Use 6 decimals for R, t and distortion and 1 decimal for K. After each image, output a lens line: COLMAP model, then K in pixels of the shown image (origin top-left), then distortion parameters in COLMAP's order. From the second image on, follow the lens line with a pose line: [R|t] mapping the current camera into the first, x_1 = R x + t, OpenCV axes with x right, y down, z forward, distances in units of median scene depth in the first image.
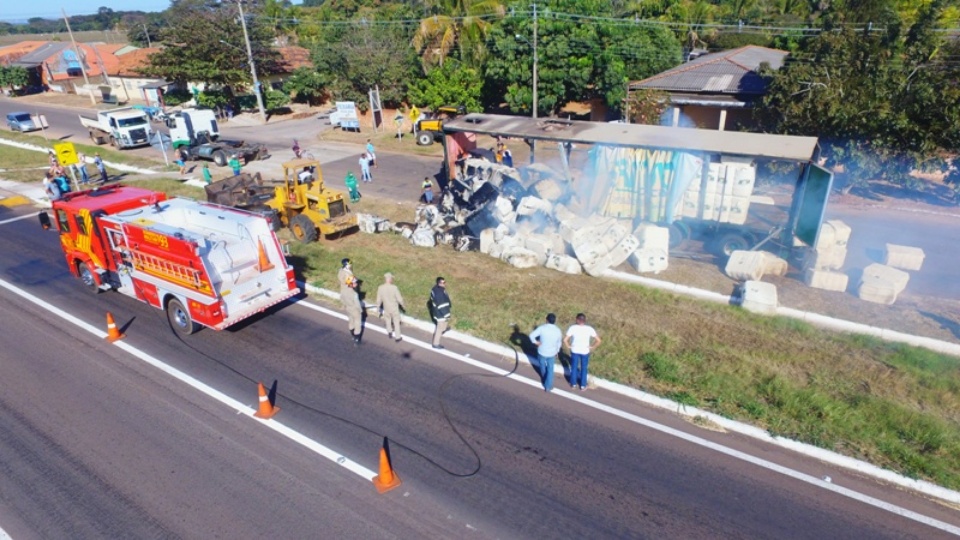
lens RADIAL K [[554.0, 0, 484.1], [0, 554.0, 269.8], [0, 0, 1]] dist [-0.005676, 0.002104]
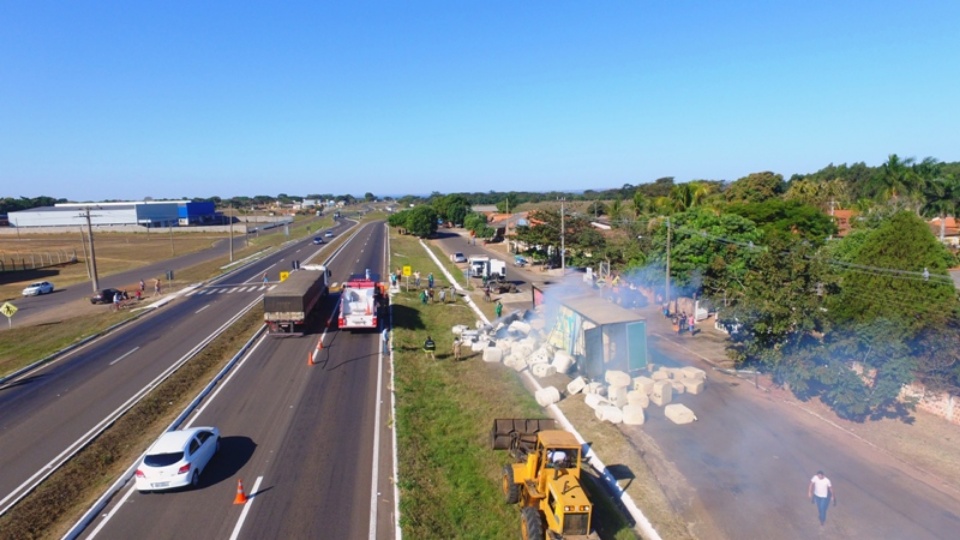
lens RADIAL K [[554.0, 0, 484.1], [0, 554.0, 269.8], [0, 0, 1]] dist [-0.005676, 0.002104]
pose [[0.669920, 0.125200, -0.731801, 0.678984], [-0.327238, 0.934562, -0.139677, -0.004227], [0.666425, 0.333045, 0.667052, -0.168875]]
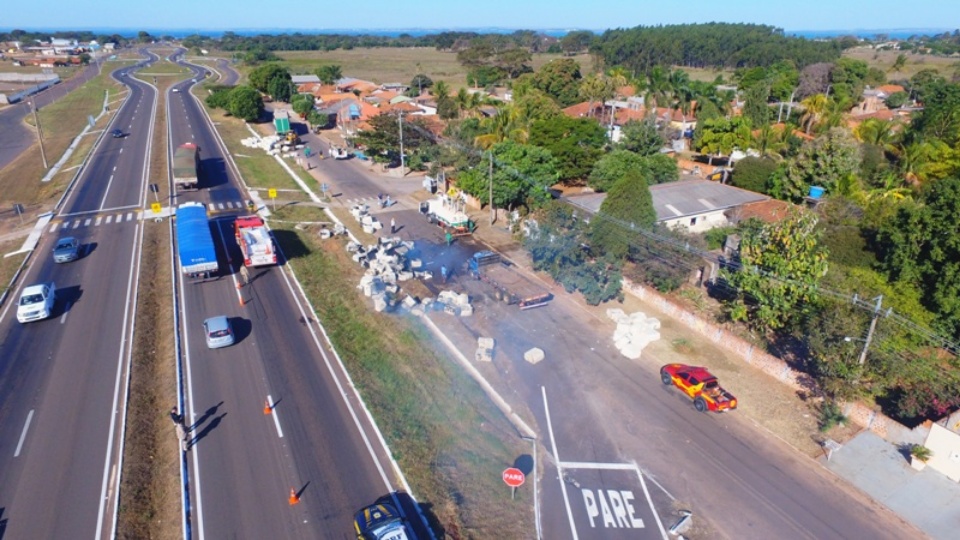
lens RADIAL K [[554.0, 0, 484.1], [0, 554.0, 269.8], [0, 0, 1]] dist [-0.005676, 0.002104]
pose [[0.868005, 0.236905, -0.436399, 0.798773], [-0.251452, 0.967544, 0.025103, -0.114189], [0.428182, 0.087943, 0.899403, -0.518777]]
